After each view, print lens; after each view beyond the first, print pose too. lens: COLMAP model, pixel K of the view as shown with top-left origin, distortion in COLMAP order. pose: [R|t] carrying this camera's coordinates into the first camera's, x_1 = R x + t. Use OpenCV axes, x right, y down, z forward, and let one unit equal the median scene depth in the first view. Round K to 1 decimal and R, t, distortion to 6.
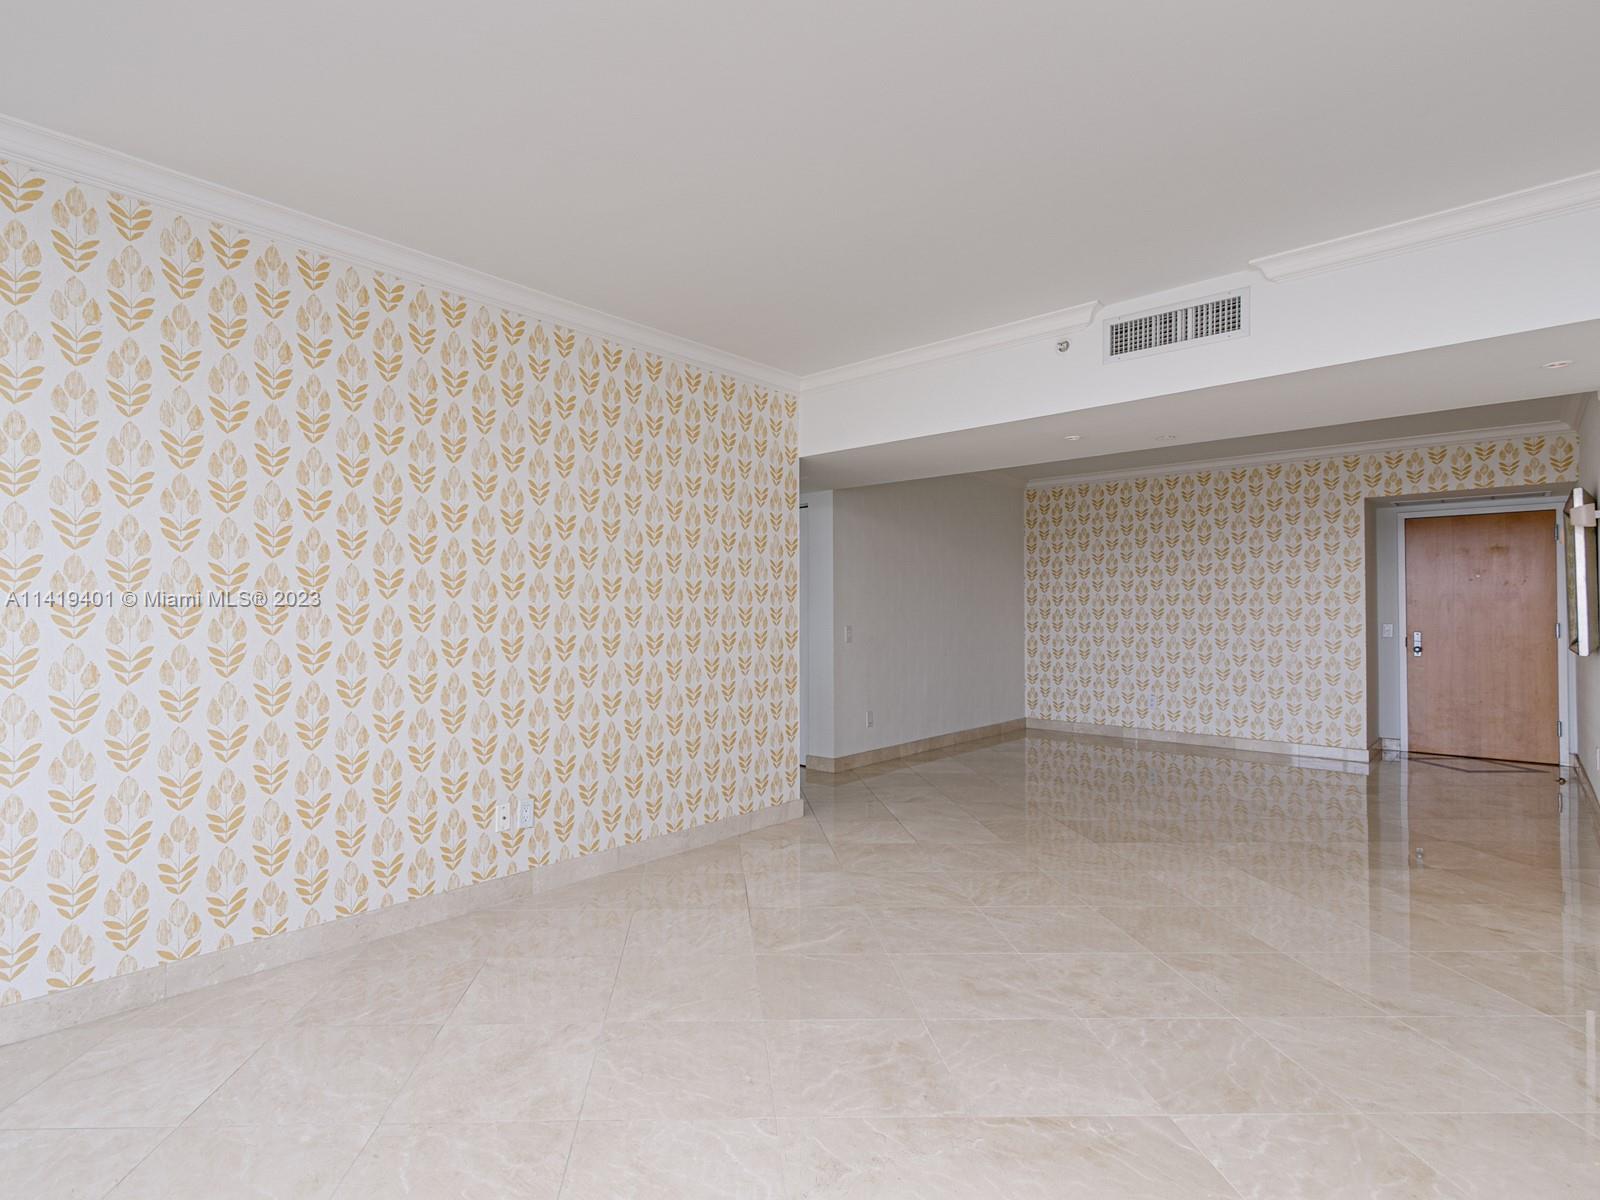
lens RADIAL K [[772.2, 0, 749.8], [0, 772.2, 605.2], [0, 0, 1]] dist [-0.002076, -0.001911]
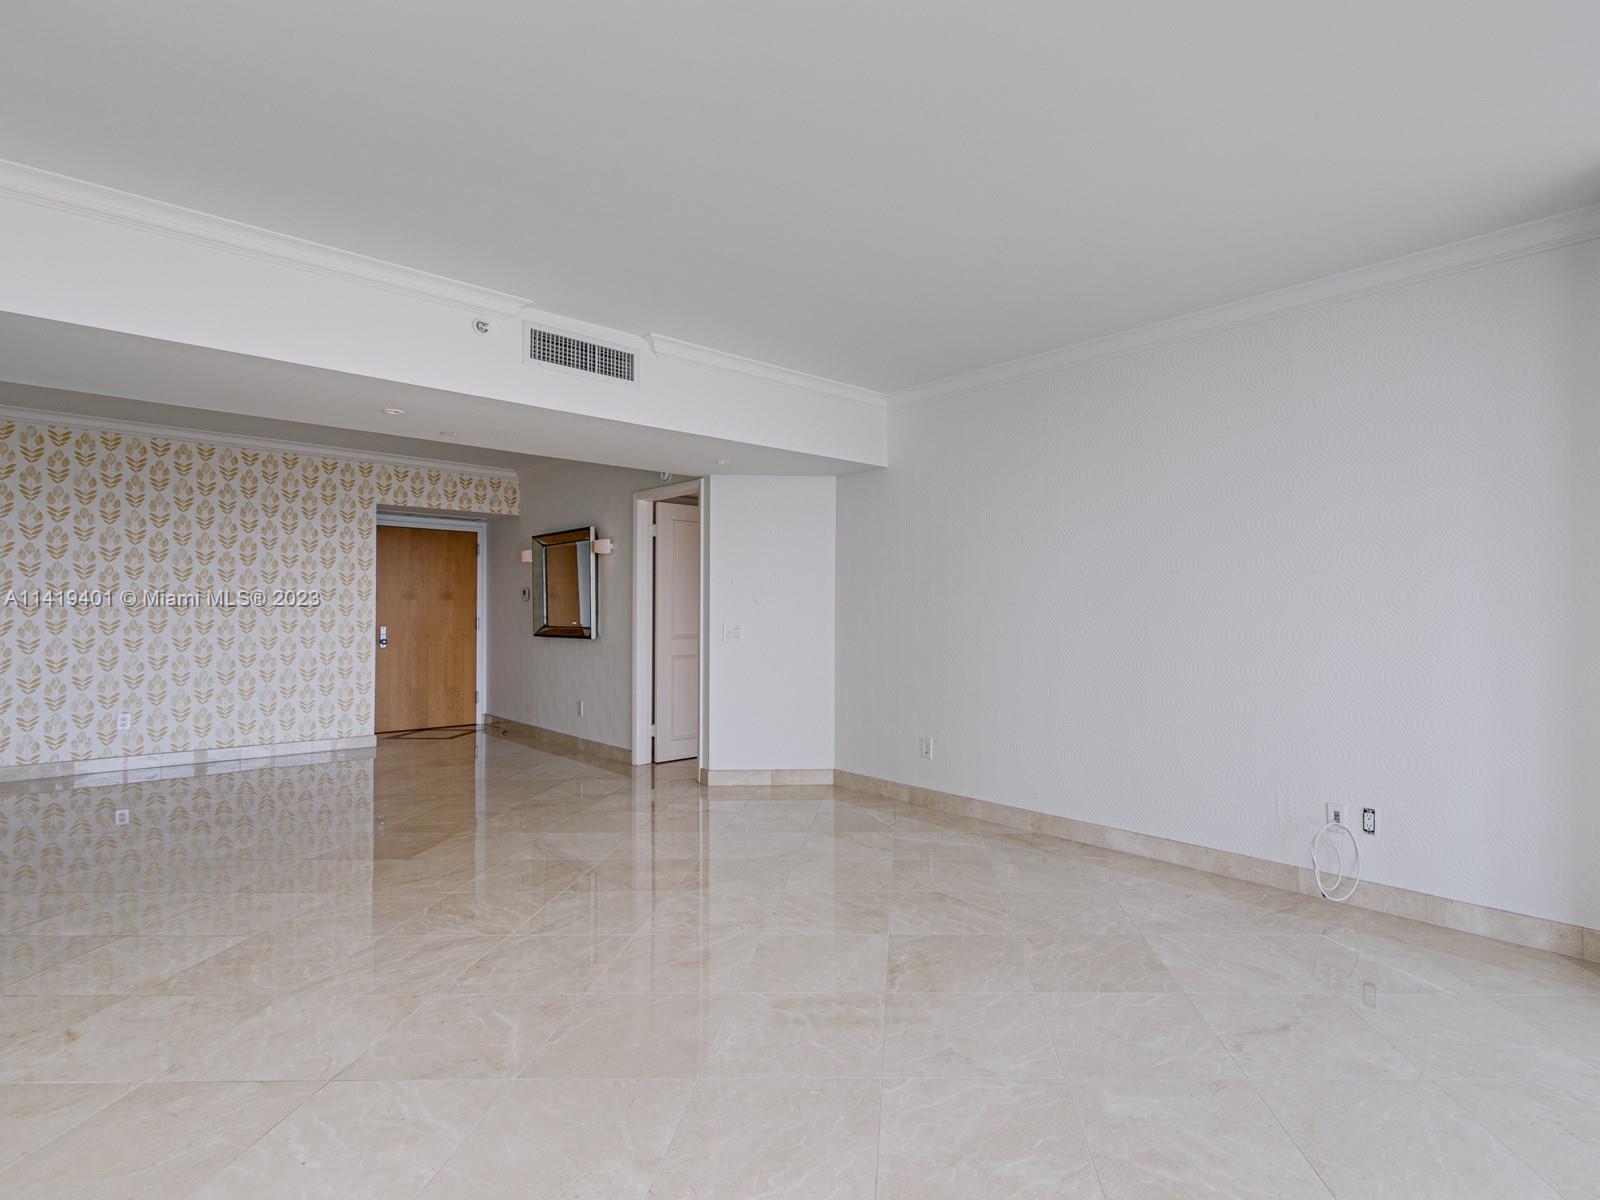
lens RADIAL K [[779.7, 0, 867.6], [0, 779.7, 604.4], [0, 0, 1]] dist [0.004197, -0.001315]
pose [[0.096755, 0.011588, 0.995241, -0.380912], [-0.015635, 0.999827, -0.010122, 0.005212], [-0.995185, -0.014581, 0.096919, 0.331729]]
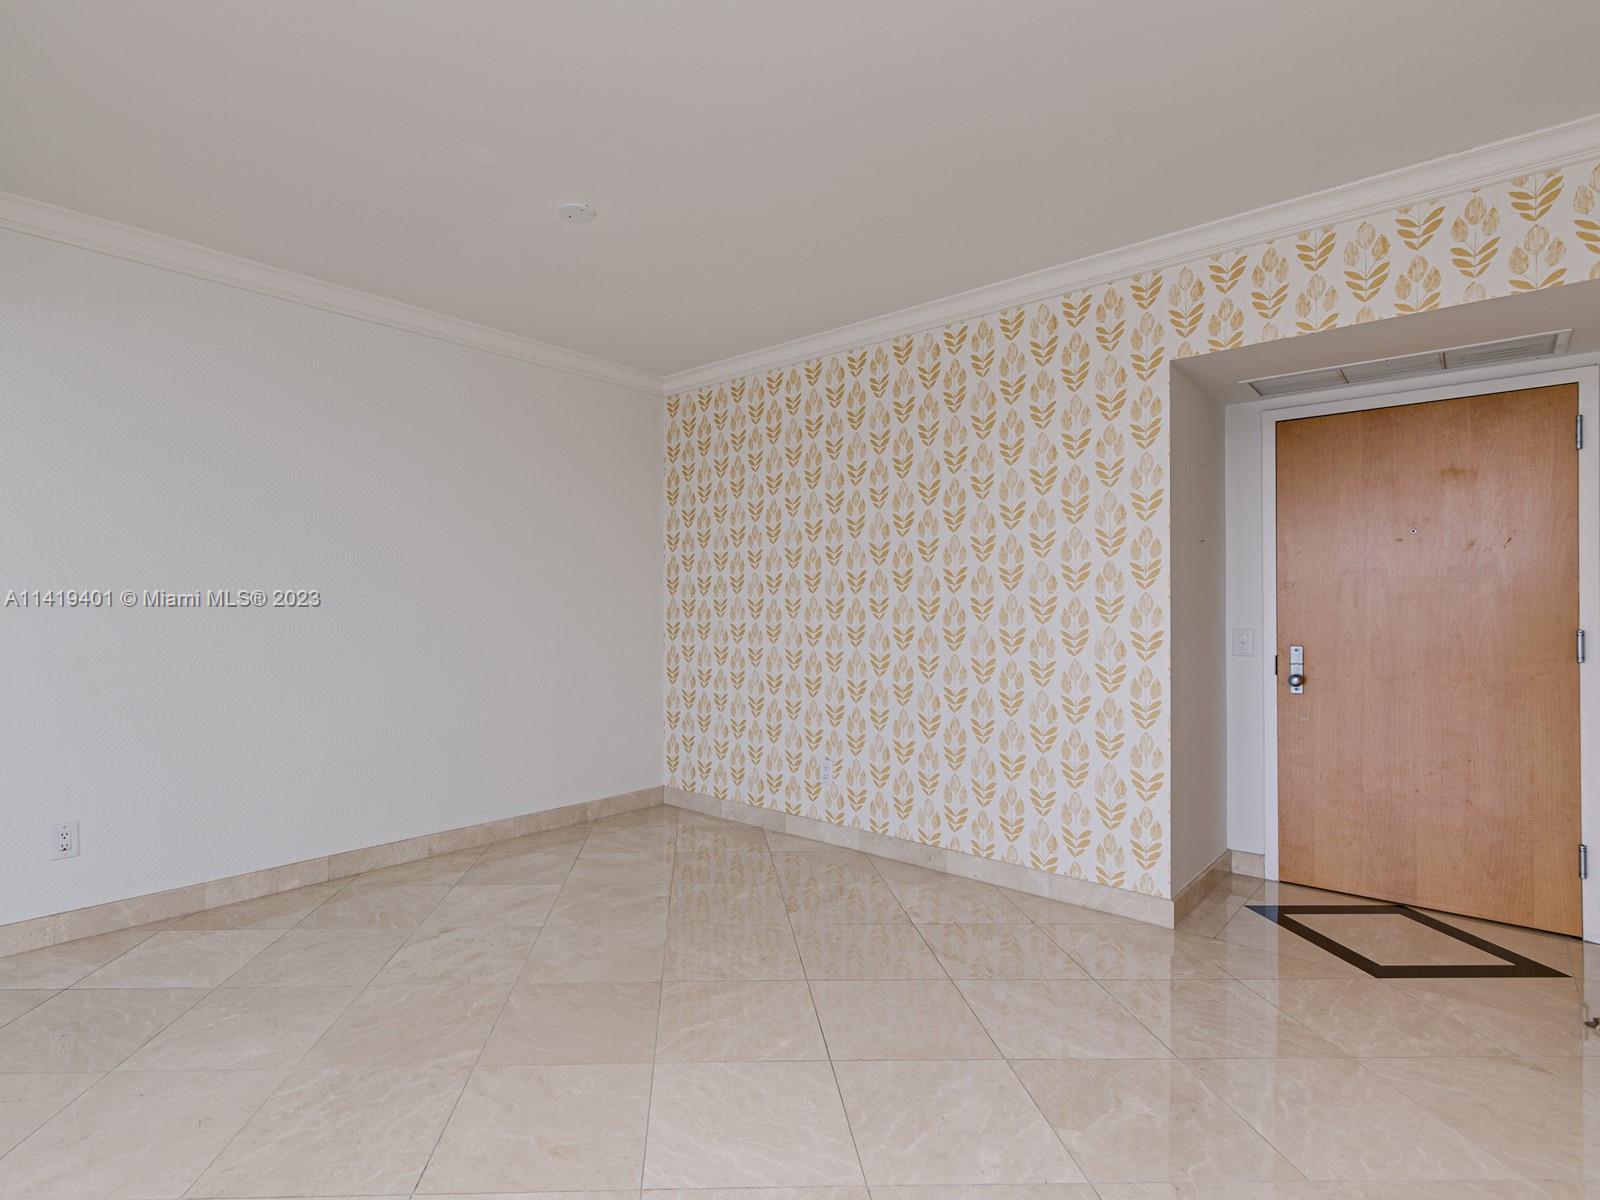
lens RADIAL K [[780.4, 0, 747.6], [0, 780.4, 606.7], [0, 0, 1]] dist [0.001682, -0.001820]
pose [[0.999871, 0.001616, 0.015950, 0.881228], [-0.001747, 0.999965, 0.008161, 0.010392], [-0.015937, -0.008188, 0.999839, 0.874204]]
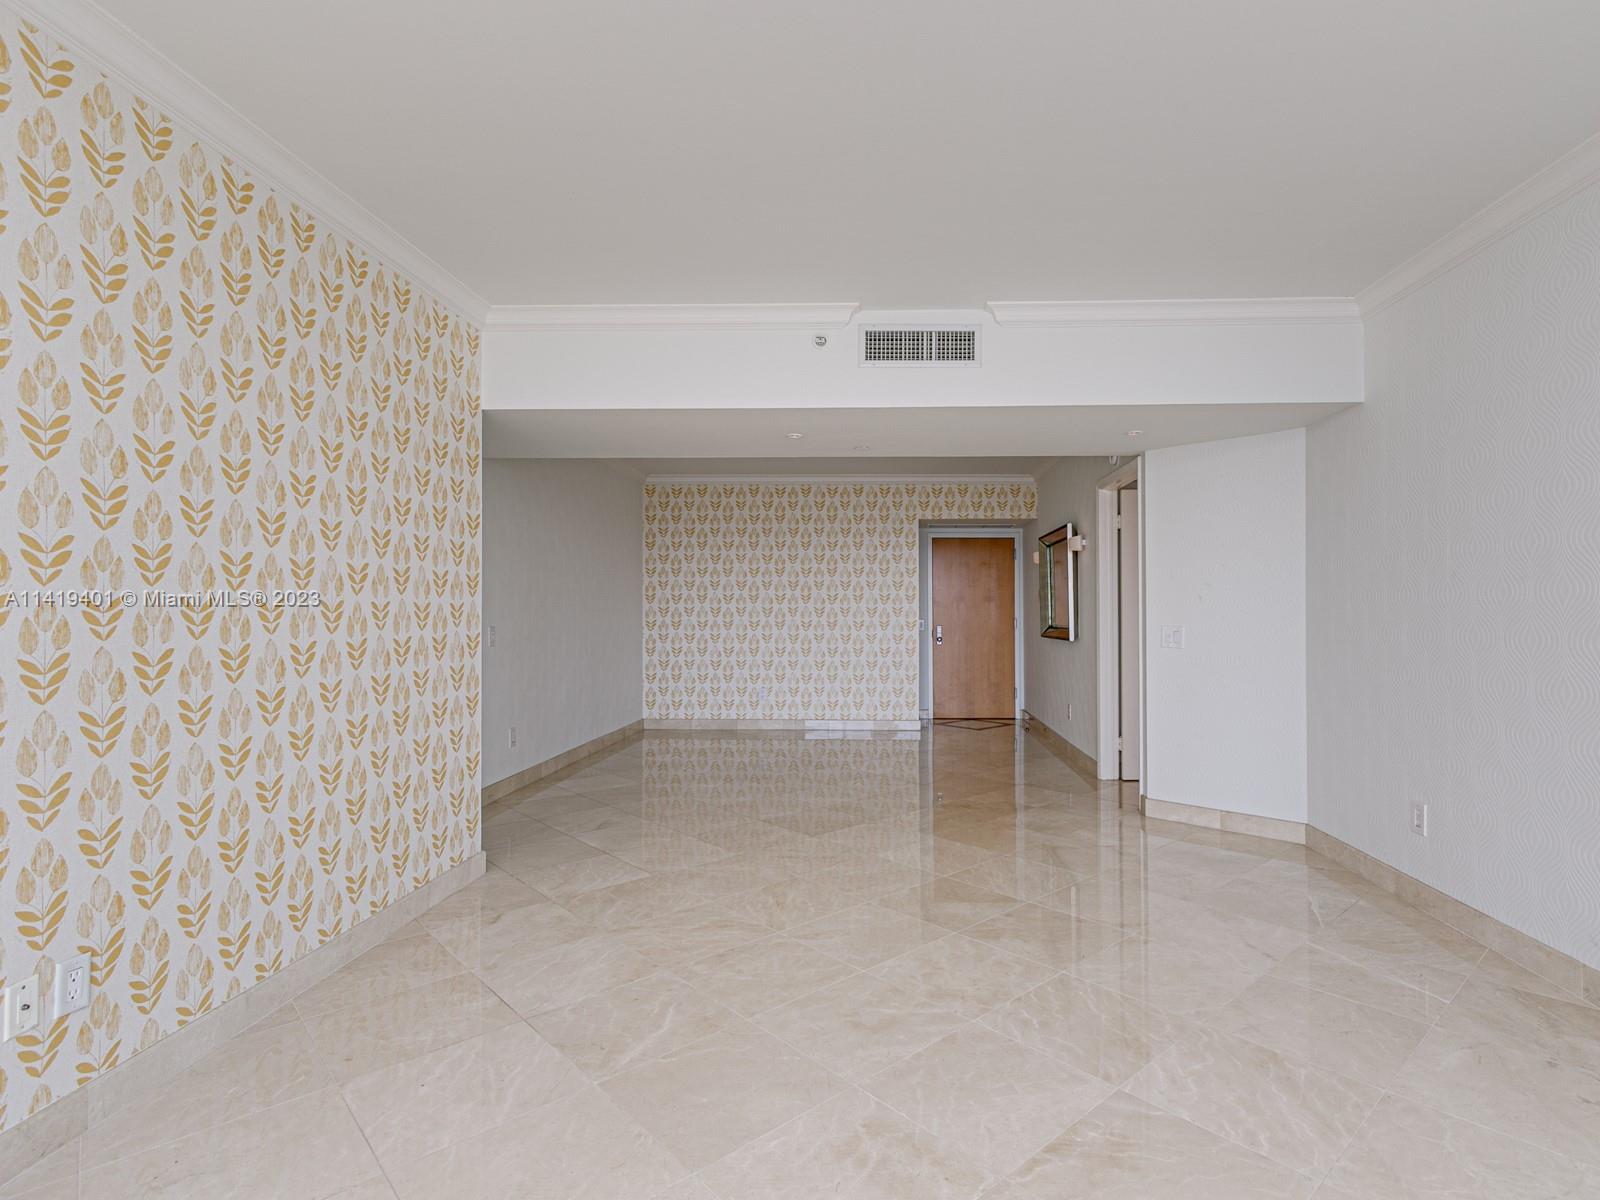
lens RADIAL K [[779.7, 0, 867.6], [0, 779.7, 604.4], [0, 0, 1]] dist [0.004197, -0.001315]
pose [[0.757019, 0.005924, 0.653366, -0.153142], [-0.006728, 0.999977, -0.001271, 0.002298], [-0.653358, -0.003434, 0.757041, 0.154855]]
